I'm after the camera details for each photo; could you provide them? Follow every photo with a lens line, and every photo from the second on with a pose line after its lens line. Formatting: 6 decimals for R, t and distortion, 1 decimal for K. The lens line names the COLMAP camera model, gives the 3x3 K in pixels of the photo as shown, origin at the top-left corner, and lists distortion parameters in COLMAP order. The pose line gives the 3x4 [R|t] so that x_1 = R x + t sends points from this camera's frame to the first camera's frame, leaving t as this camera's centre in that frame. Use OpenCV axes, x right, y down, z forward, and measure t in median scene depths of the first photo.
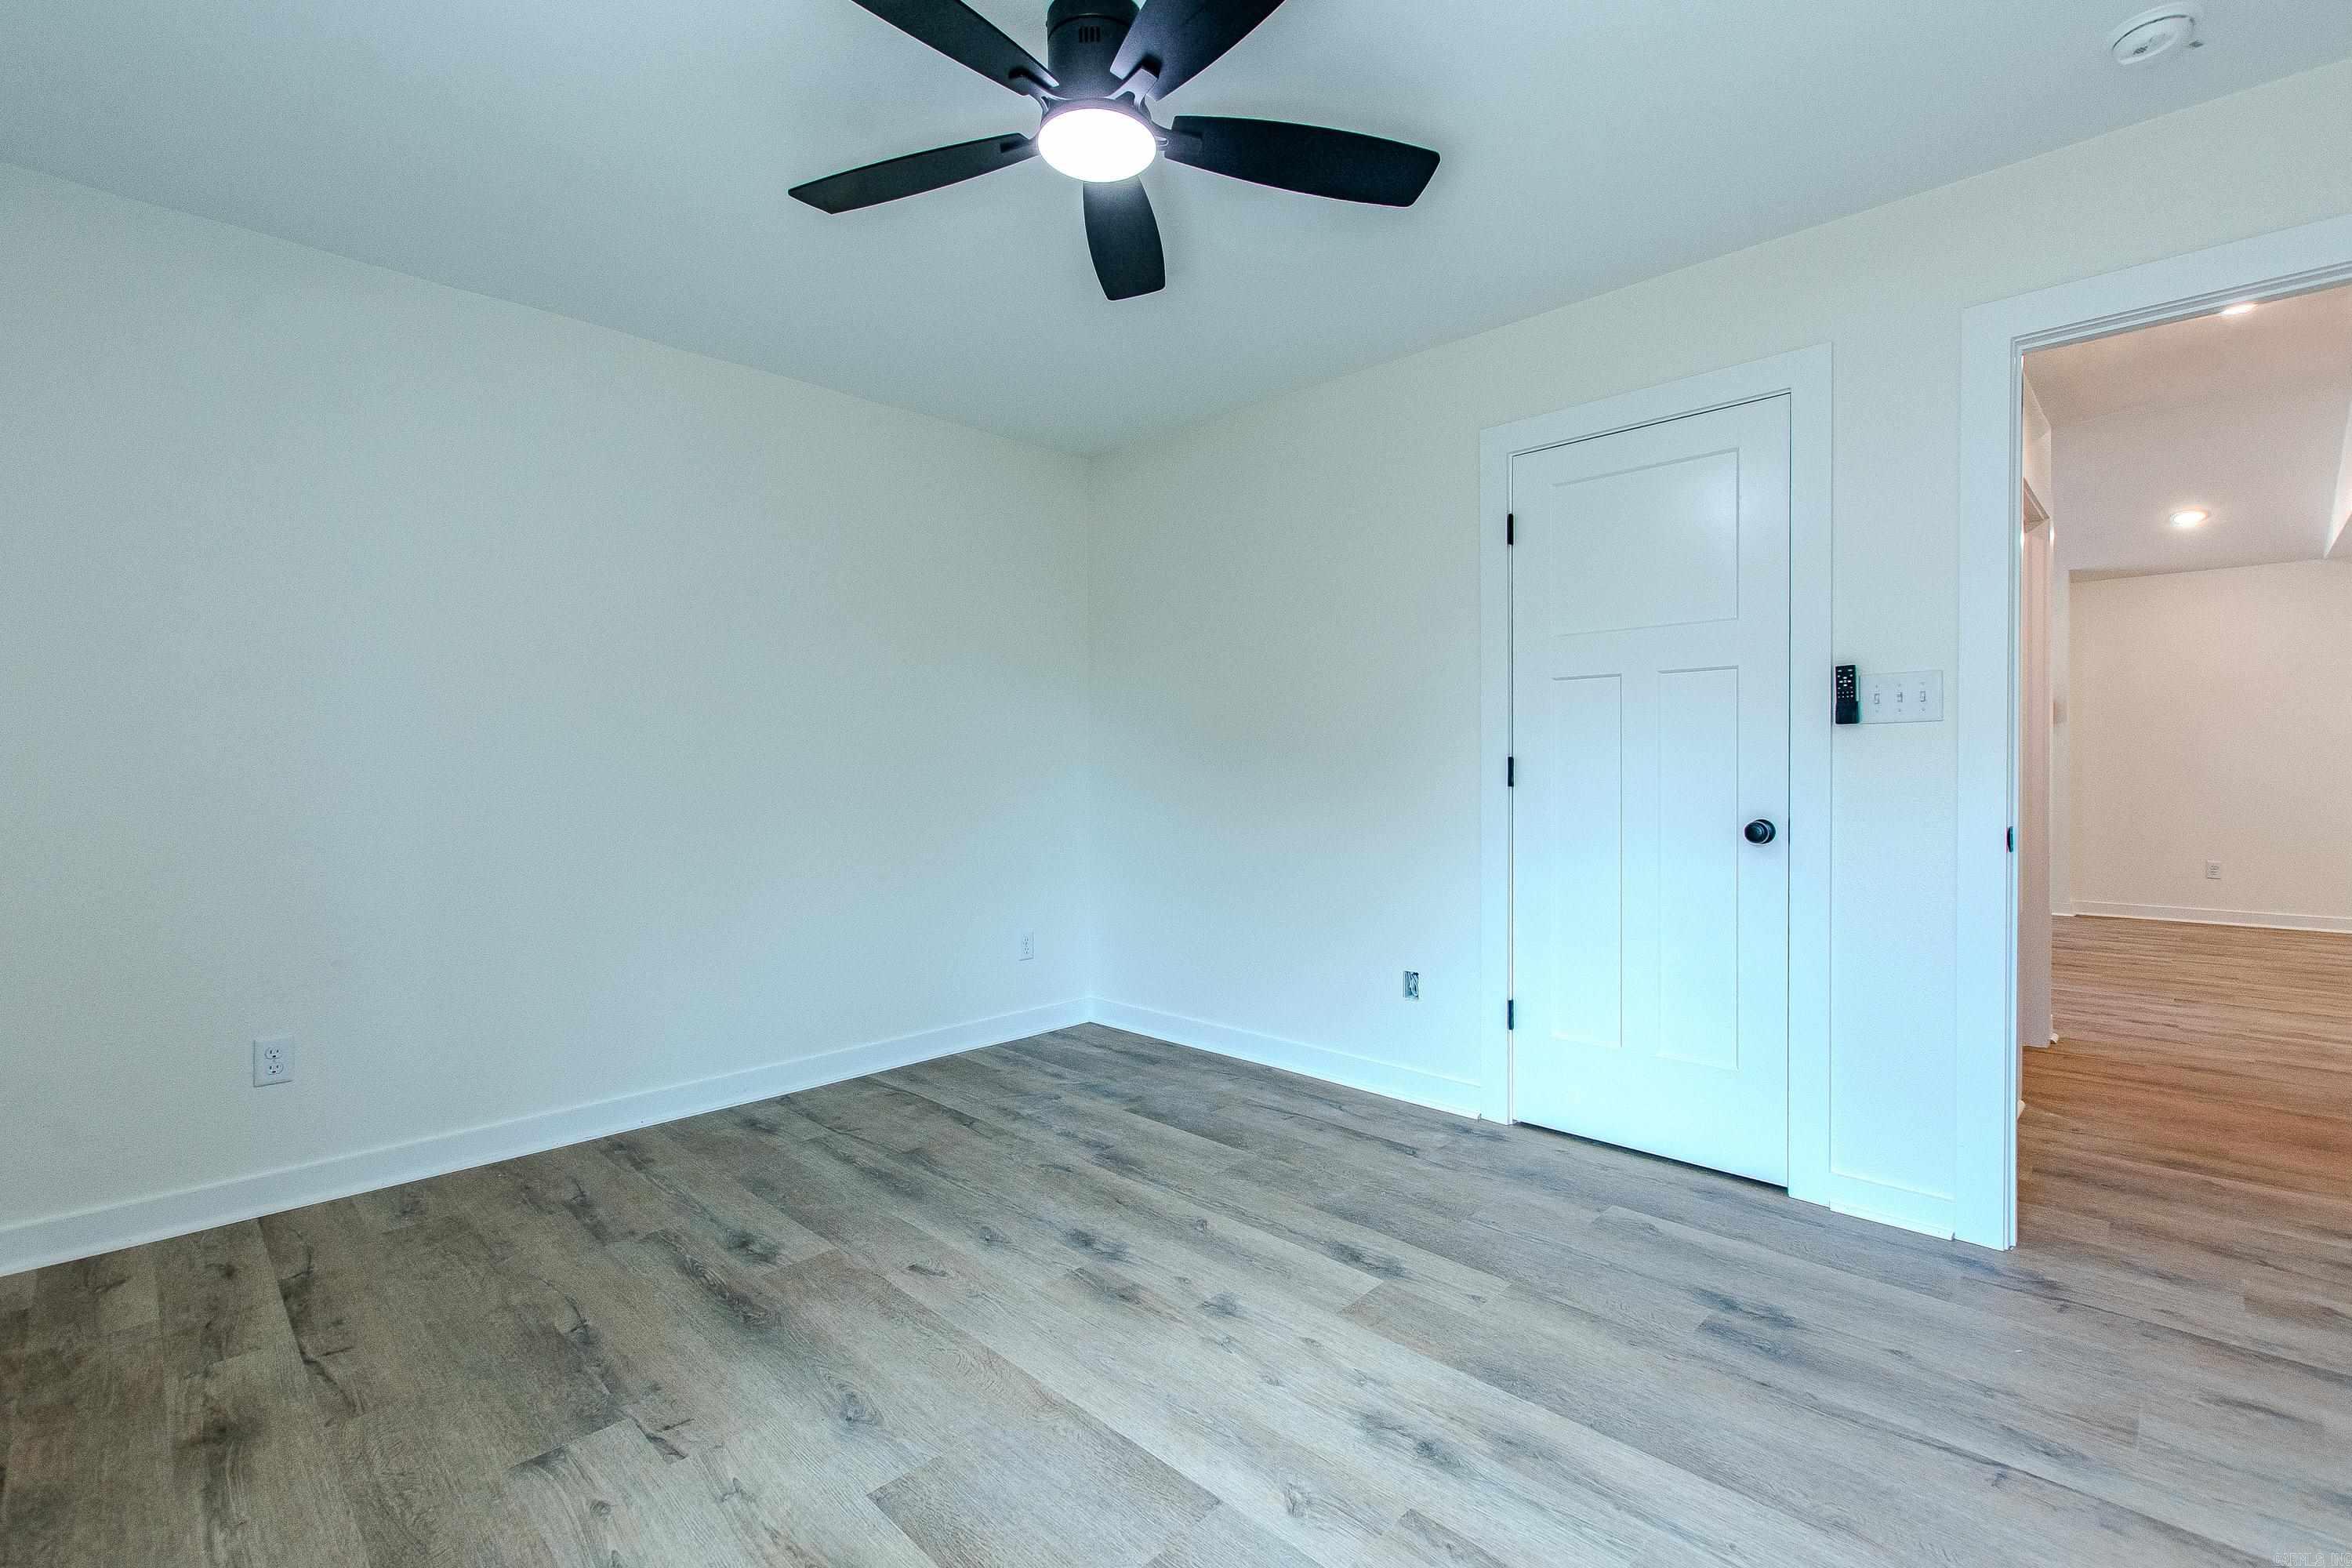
lens RADIAL K [[1047.7, 0, 1186.3], [0, 1047.7, 776.0], [0, 0, 1]] dist [0.000089, -0.001155]
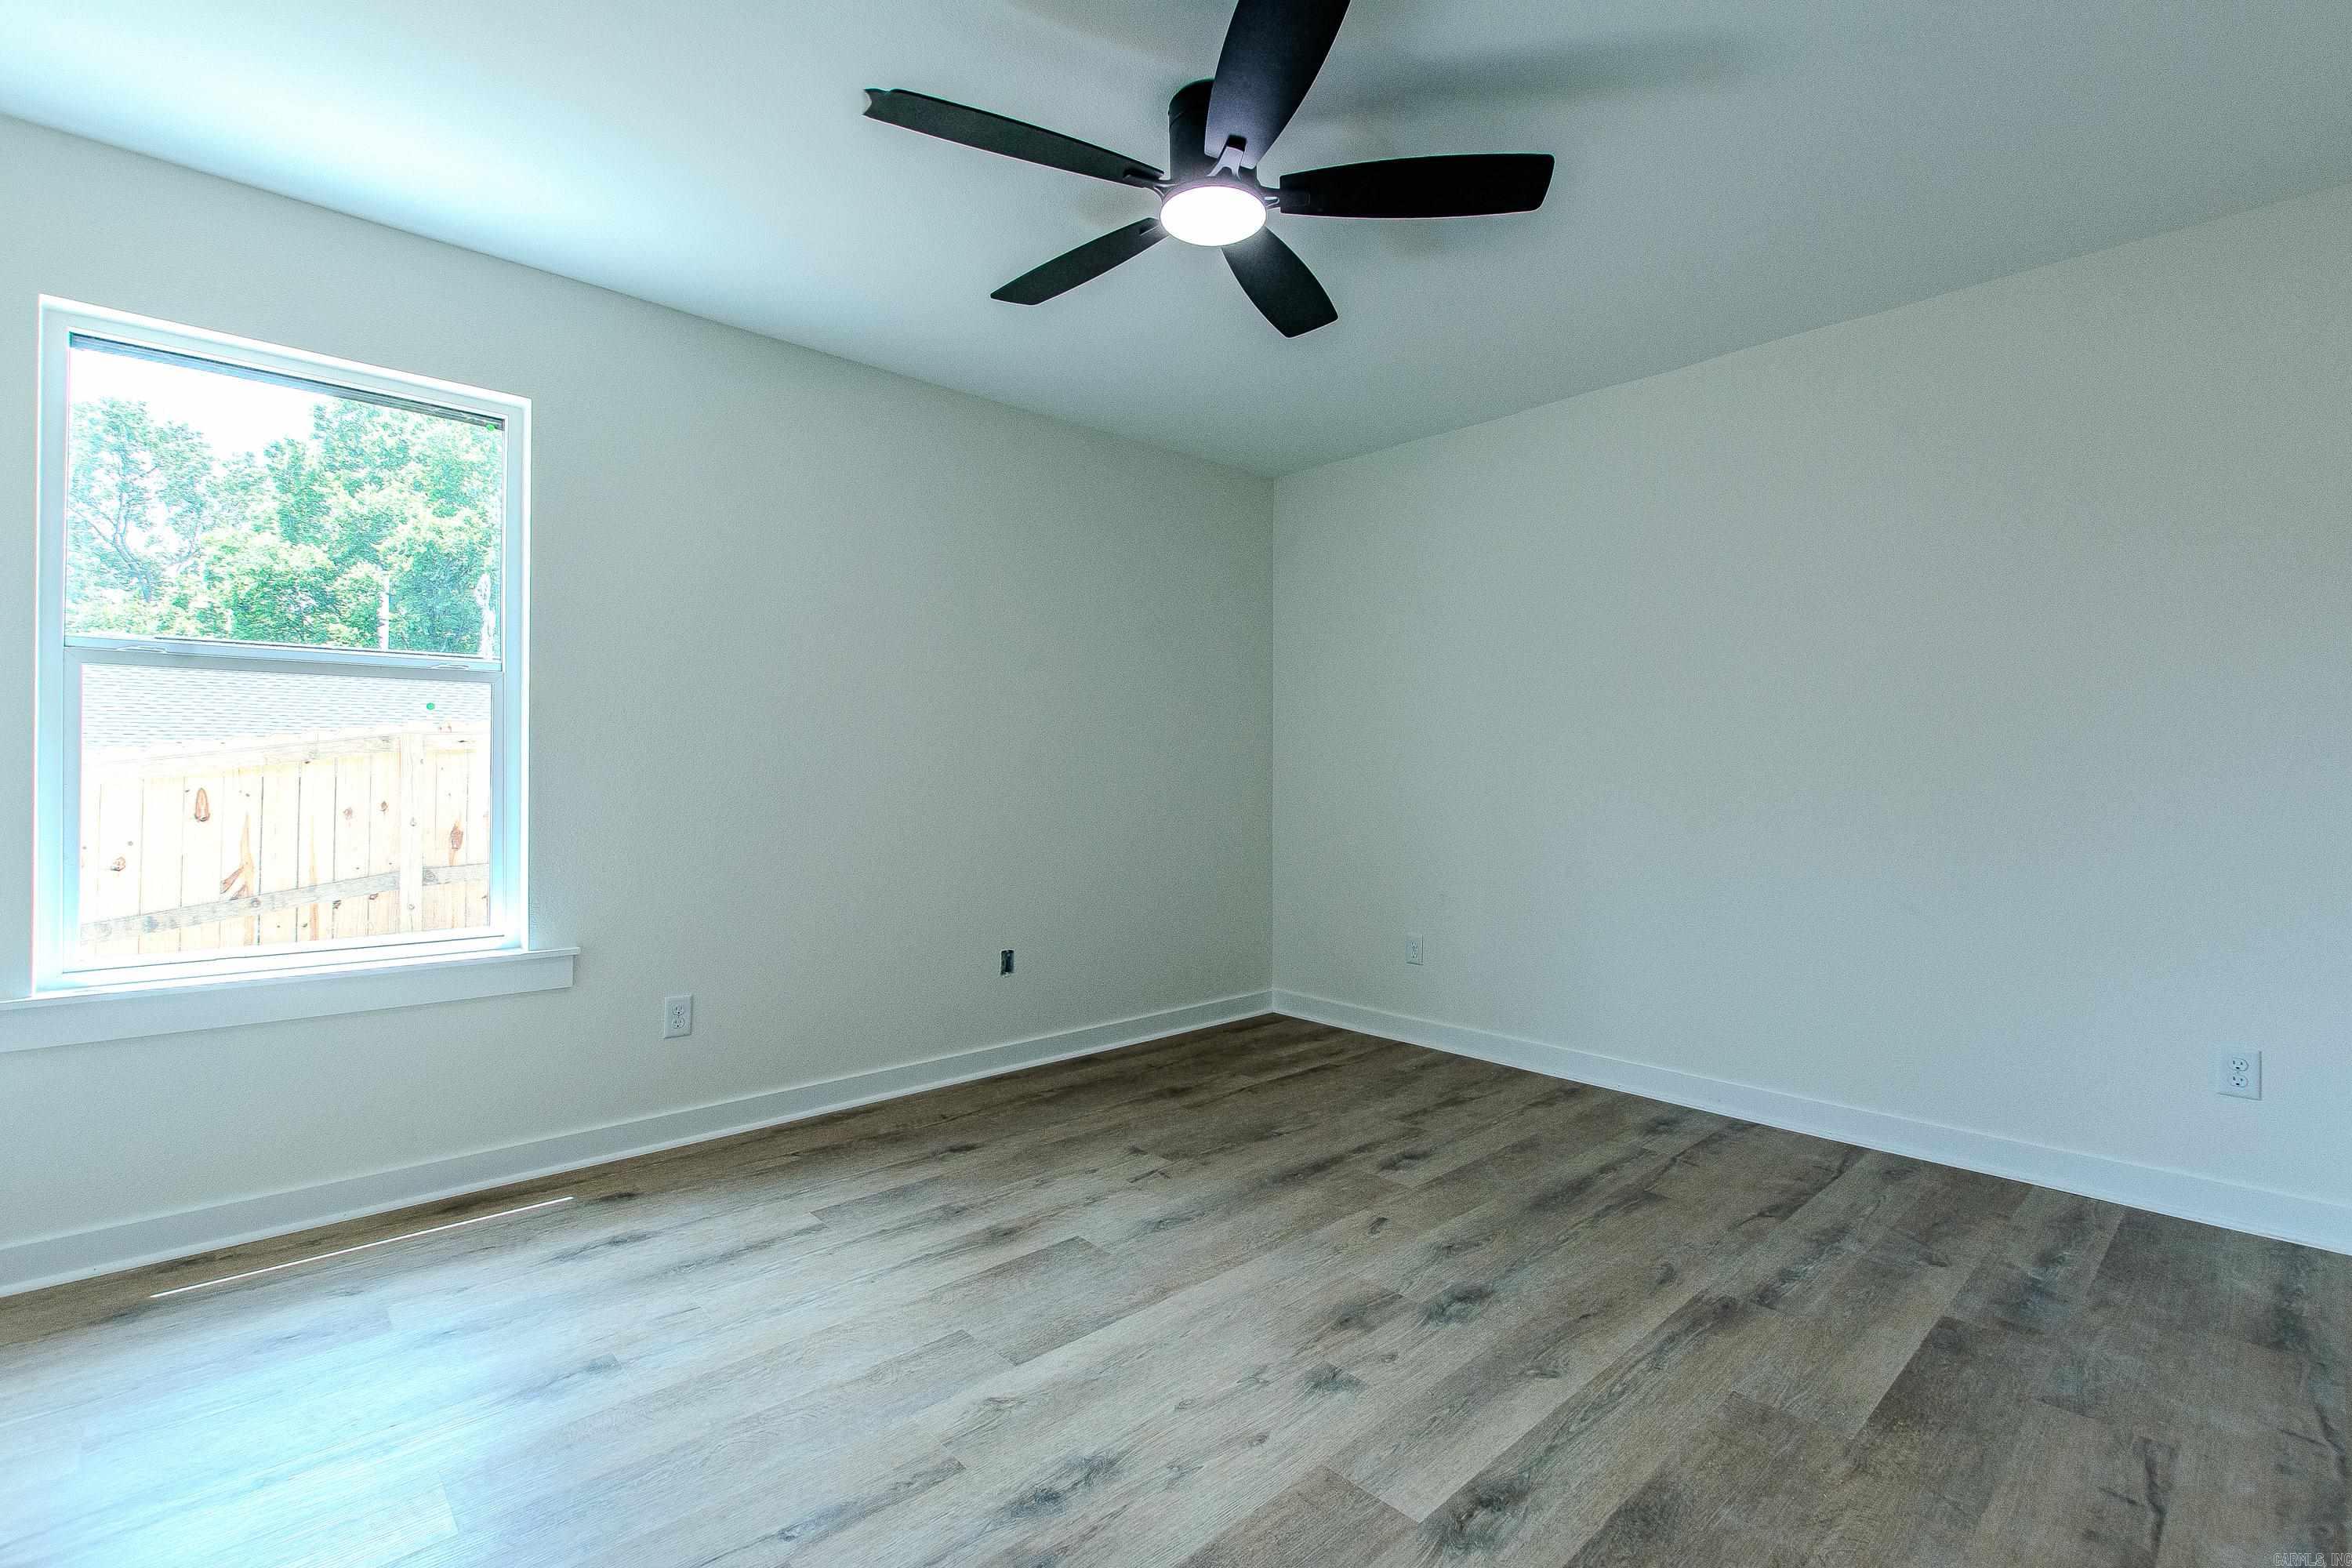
lens RADIAL K [[1047.7, 0, 1186.3], [0, 1047.7, 776.0], [0, 0, 1]] dist [0.000089, -0.001155]
pose [[-0.053619, 0.009080, -0.998520, 0.735610], [-0.009603, 0.999908, 0.009608, 0.002719], [0.998515, 0.010104, -0.053526, 0.757573]]
